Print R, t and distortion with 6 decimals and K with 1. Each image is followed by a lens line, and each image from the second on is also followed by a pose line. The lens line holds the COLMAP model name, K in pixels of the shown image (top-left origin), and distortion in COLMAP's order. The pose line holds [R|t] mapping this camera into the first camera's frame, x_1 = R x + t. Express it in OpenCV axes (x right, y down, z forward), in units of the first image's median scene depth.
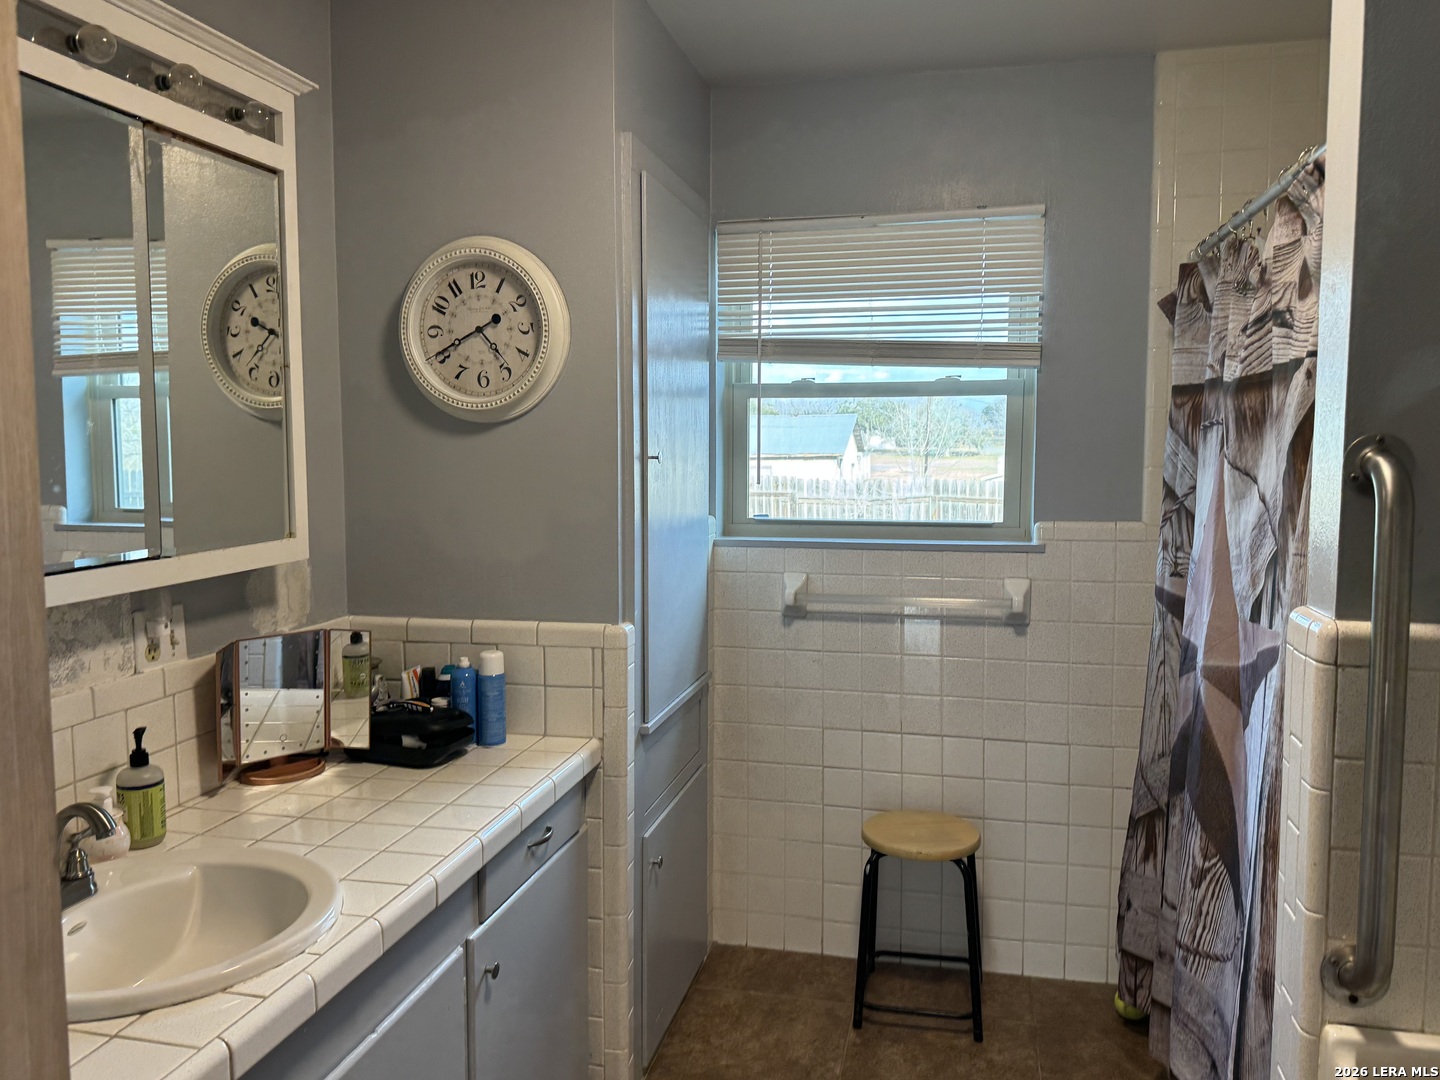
lens RADIAL K [[1076.7, 0, 737.5], [0, 1076.7, 521.7], [0, 0, 1]] dist [0.064040, -0.087667]
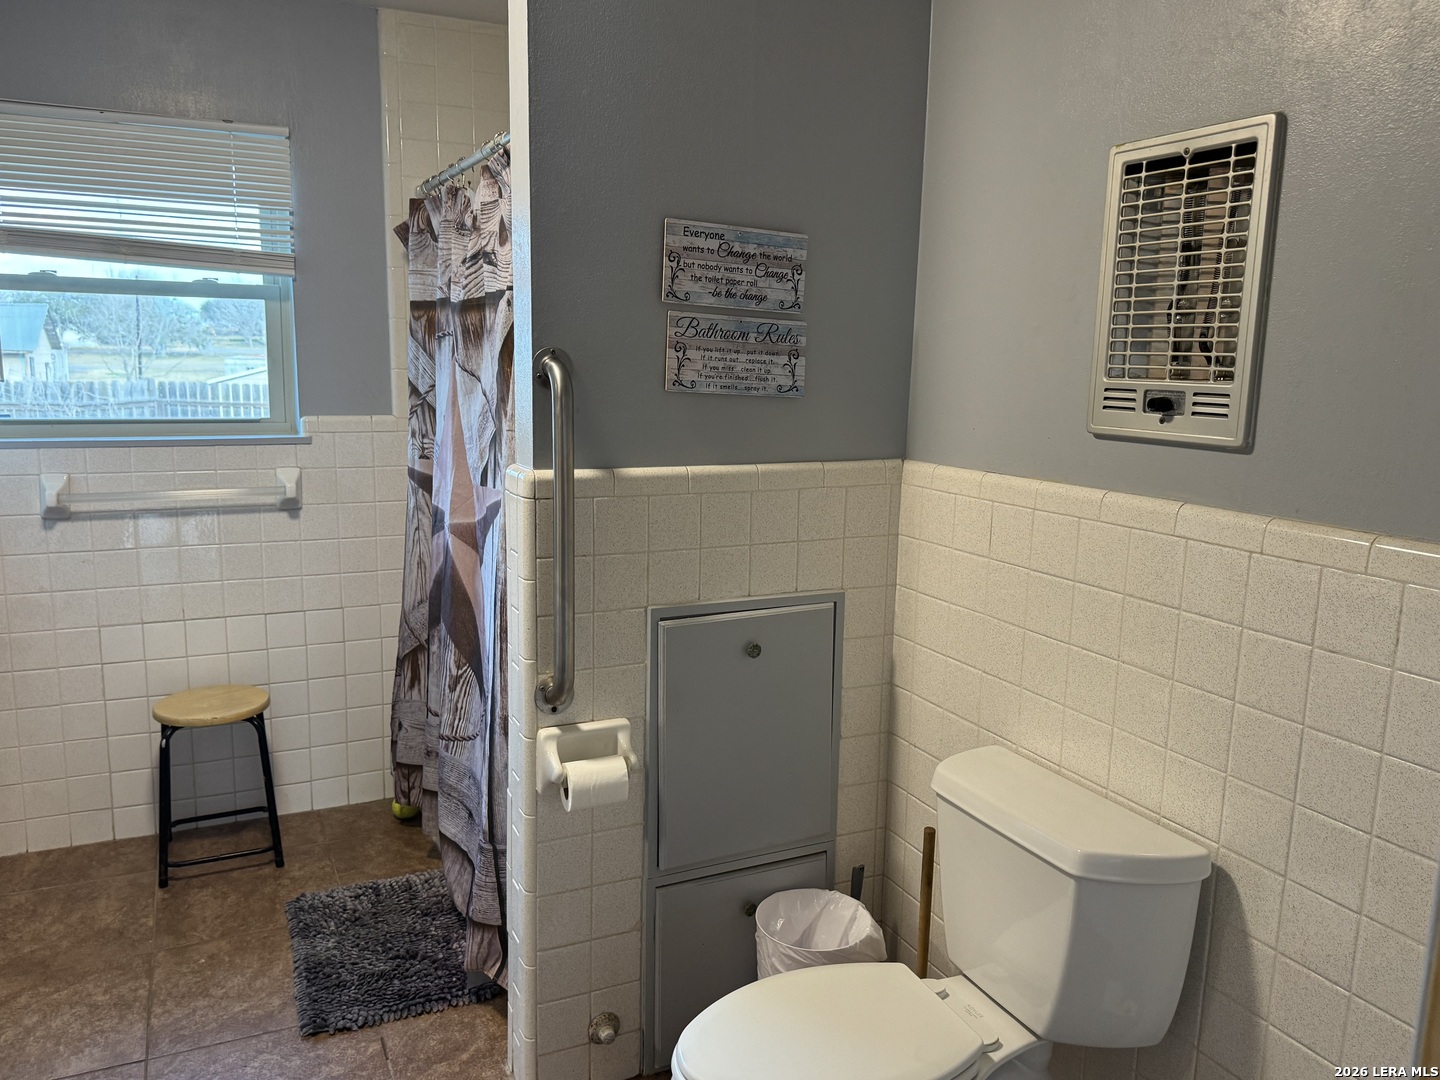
lens RADIAL K [[1083.3, 0, 720.0], [0, 1083.3, 540.0], [0, 0, 1]] dist [0.115207, -0.187173]
pose [[0.789291, -0.089900, 0.607402, -0.097324], [0.027220, 0.993374, 0.111656, 0.013053], [-0.613415, -0.071596, 0.786509, -0.200222]]
